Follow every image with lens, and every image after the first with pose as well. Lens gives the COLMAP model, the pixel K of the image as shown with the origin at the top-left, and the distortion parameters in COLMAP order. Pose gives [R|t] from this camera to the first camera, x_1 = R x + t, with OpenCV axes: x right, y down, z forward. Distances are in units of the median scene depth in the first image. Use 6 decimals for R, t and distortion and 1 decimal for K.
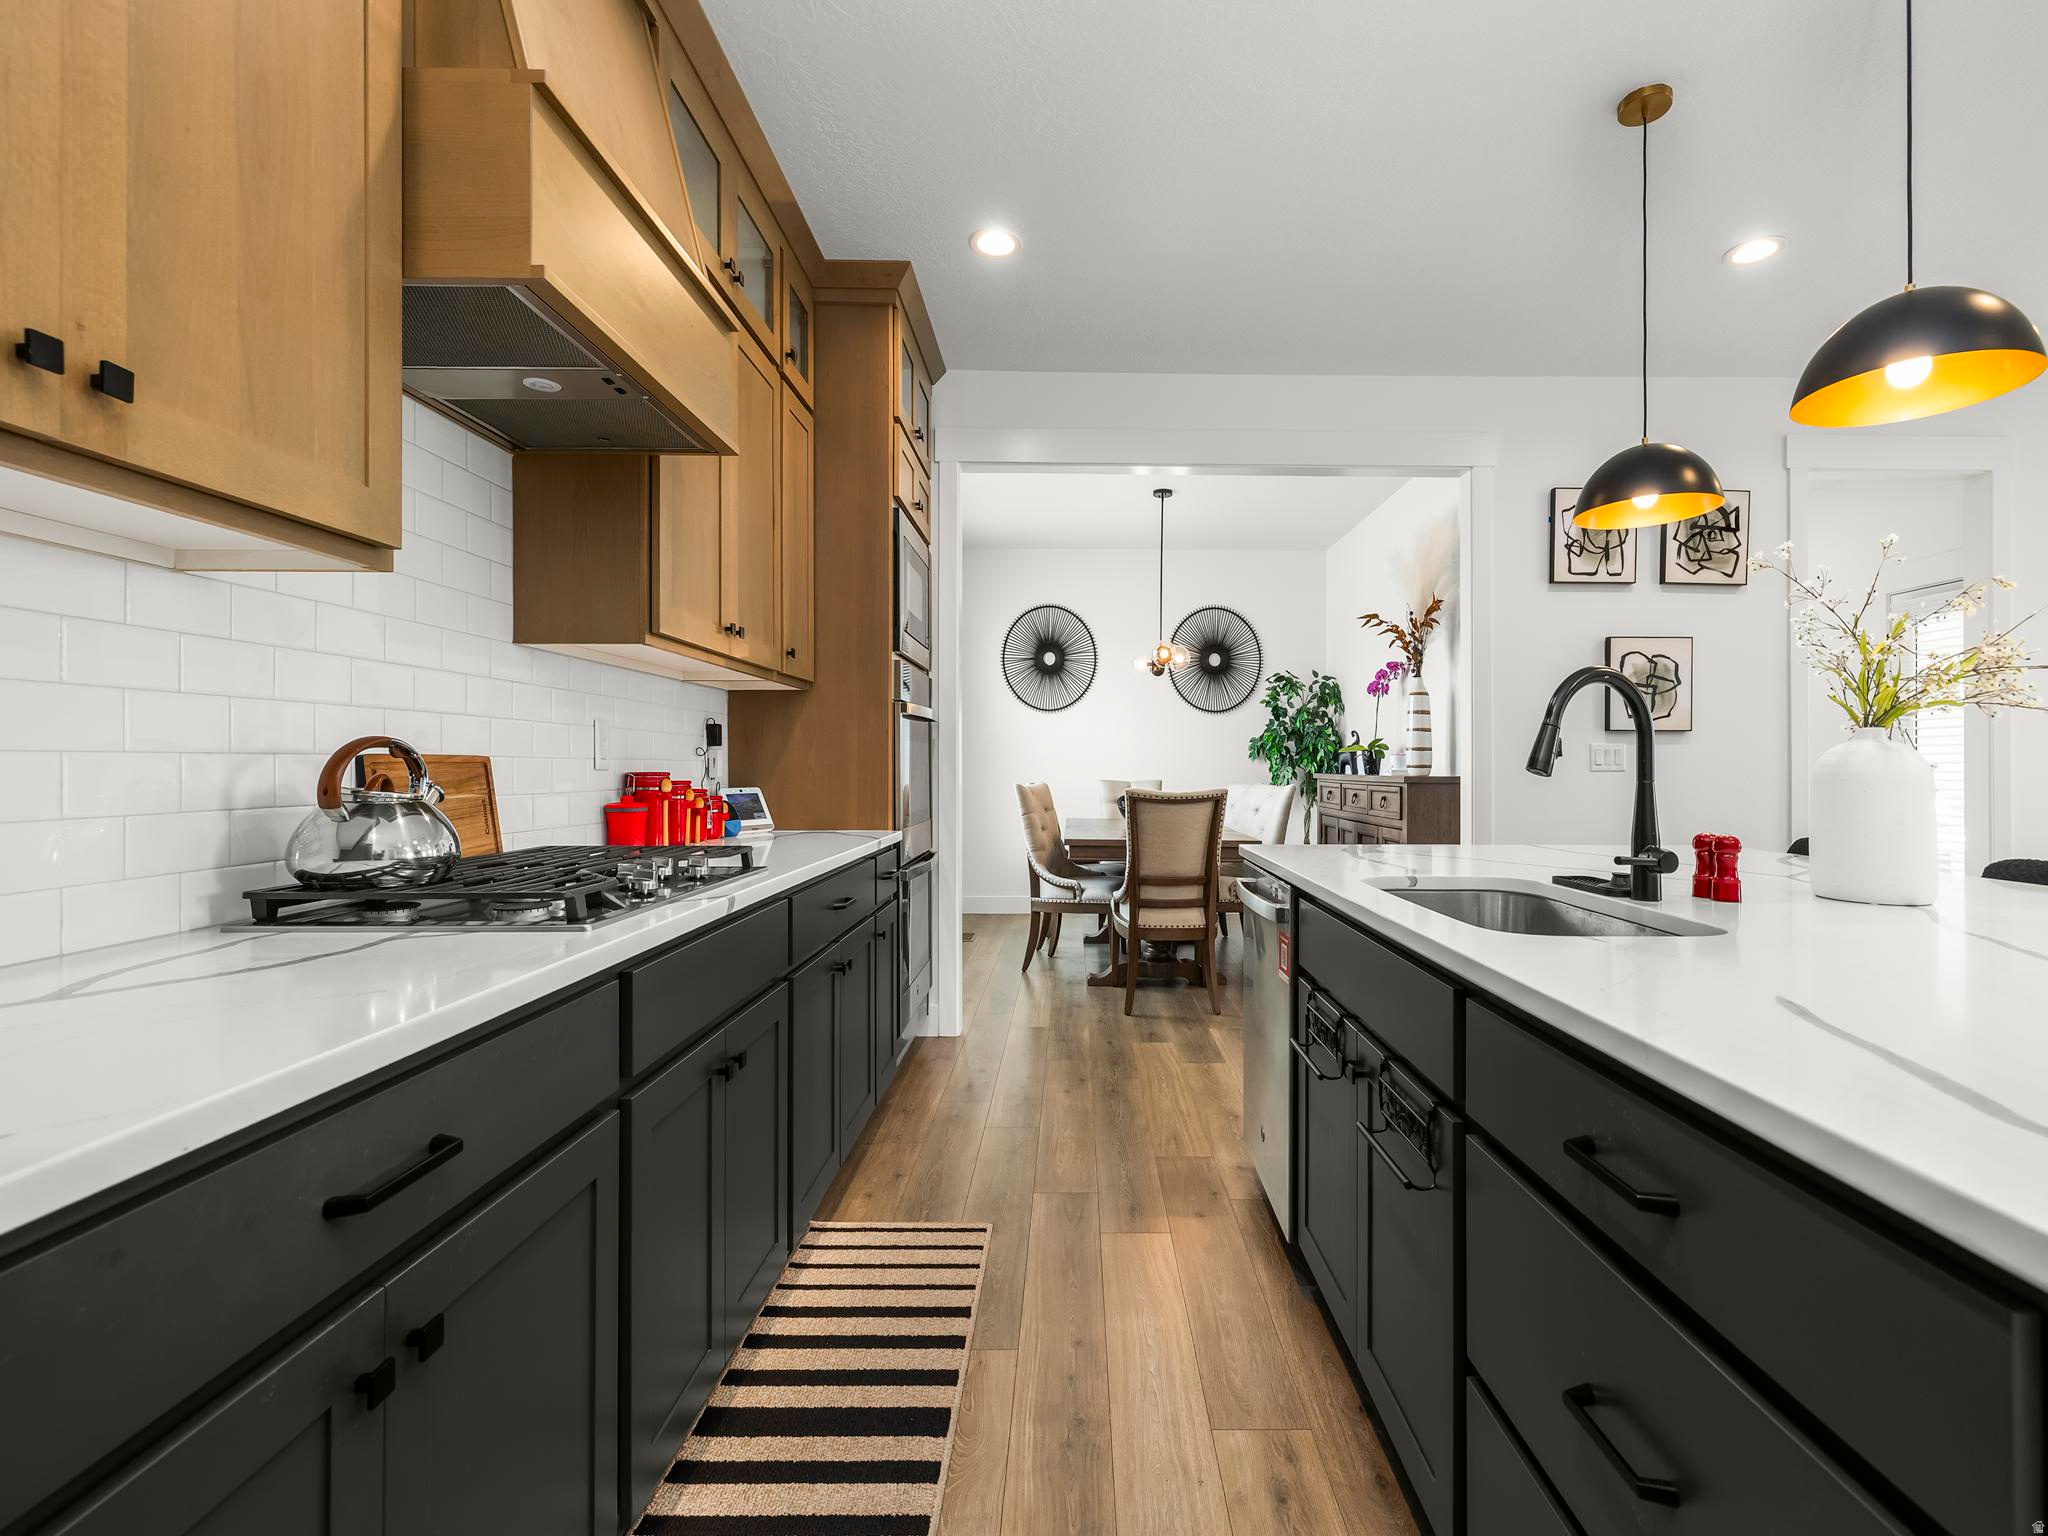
lens RADIAL K [[886.1, 0, 1024.0], [0, 886.1, 768.0], [0, 0, 1]] dist [-0.018858, 0.000062]
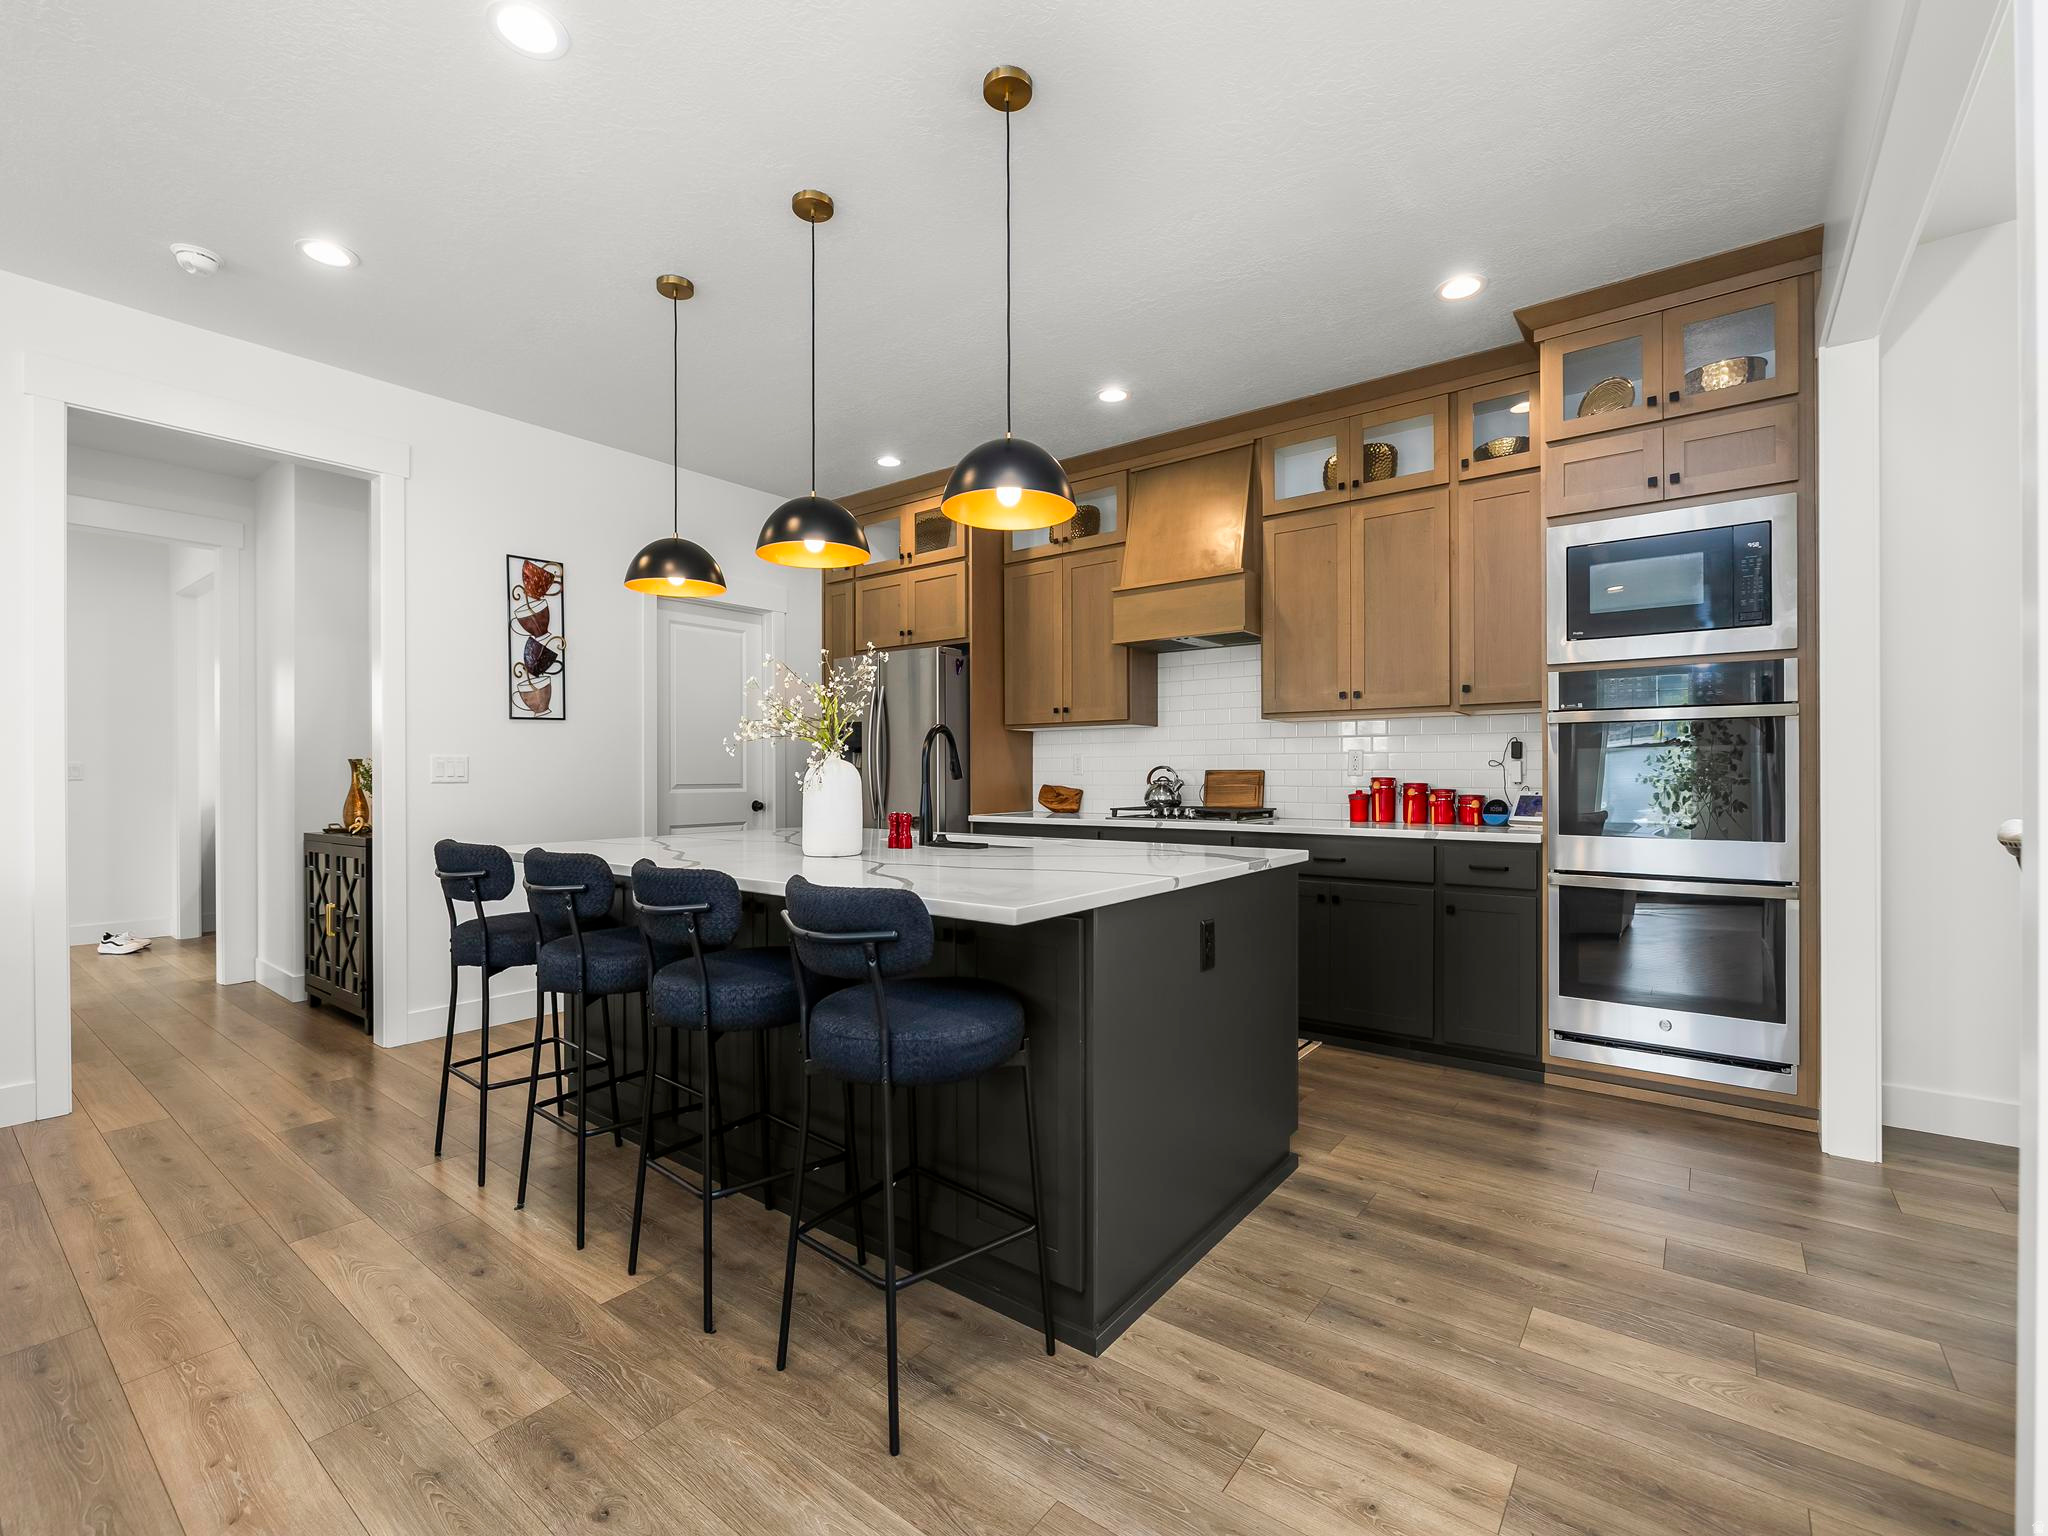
lens RADIAL K [[898.3, 0, 1024.0], [0, 898.3, 768.0], [0, 0, 1]] dist [-0.001912, -0.000134]
pose [[-0.565431, 0.004418, -0.824784, 1.229414], [0.002327, 0.999990, 0.003761, -0.002900], [0.824792, 0.000208, -0.565436, 1.266186]]
